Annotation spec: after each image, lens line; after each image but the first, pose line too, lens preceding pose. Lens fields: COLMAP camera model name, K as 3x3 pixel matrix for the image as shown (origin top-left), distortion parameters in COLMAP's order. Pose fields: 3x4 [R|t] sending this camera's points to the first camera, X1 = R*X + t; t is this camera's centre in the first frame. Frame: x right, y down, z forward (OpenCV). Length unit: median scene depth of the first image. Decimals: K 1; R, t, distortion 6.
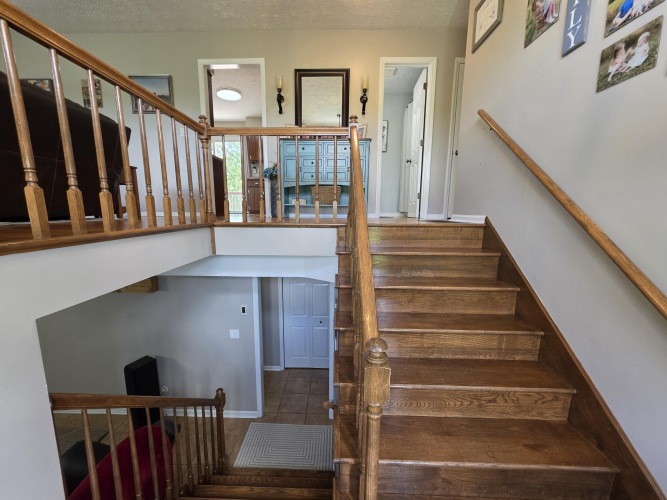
lens RADIAL K [[268.7, 0, 332.7], [0, 268.7, 250.8], [0, 0, 1]] dist [-0.001968, 0.000133]
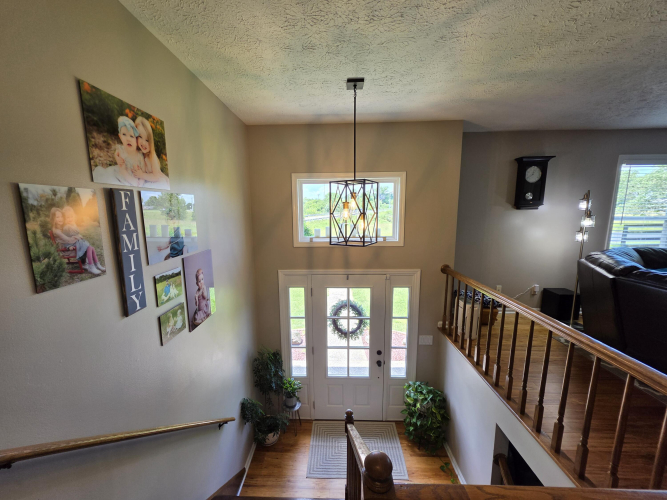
lens RADIAL K [[268.7, 0, 330.3], [0, 268.7, 252.8], [0, 0, 1]] dist [-0.001968, 0.000133]
pose [[-0.999989, -0.001757, 0.004394, 0.231095], [-0.000302, 0.950351, 0.311180, -1.438681], [-0.004722, 0.311175, -0.950341, 2.121166]]
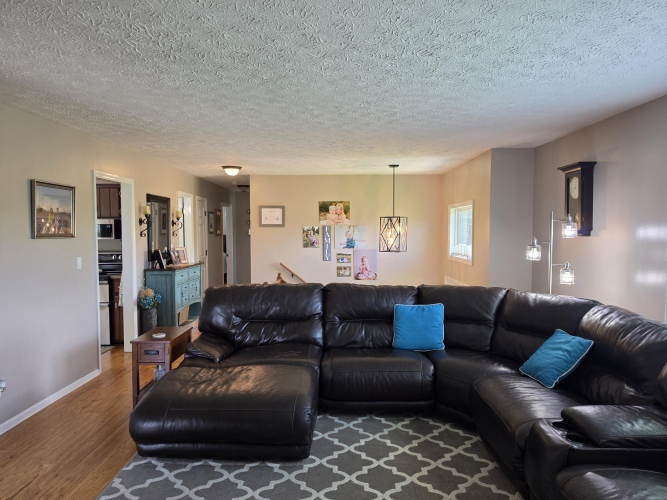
lens RADIAL K [[448.0, 0, 333.8], [0, 448.0, 248.9], [0, 0, 1]] dist [-0.000026, -0.000004]
pose [[-0.019422, -0.050719, 0.998524, -5.221159], [0.154952, 0.986493, 0.053121, -1.348205], [-0.987731, 0.155755, -0.011300, 1.107740]]
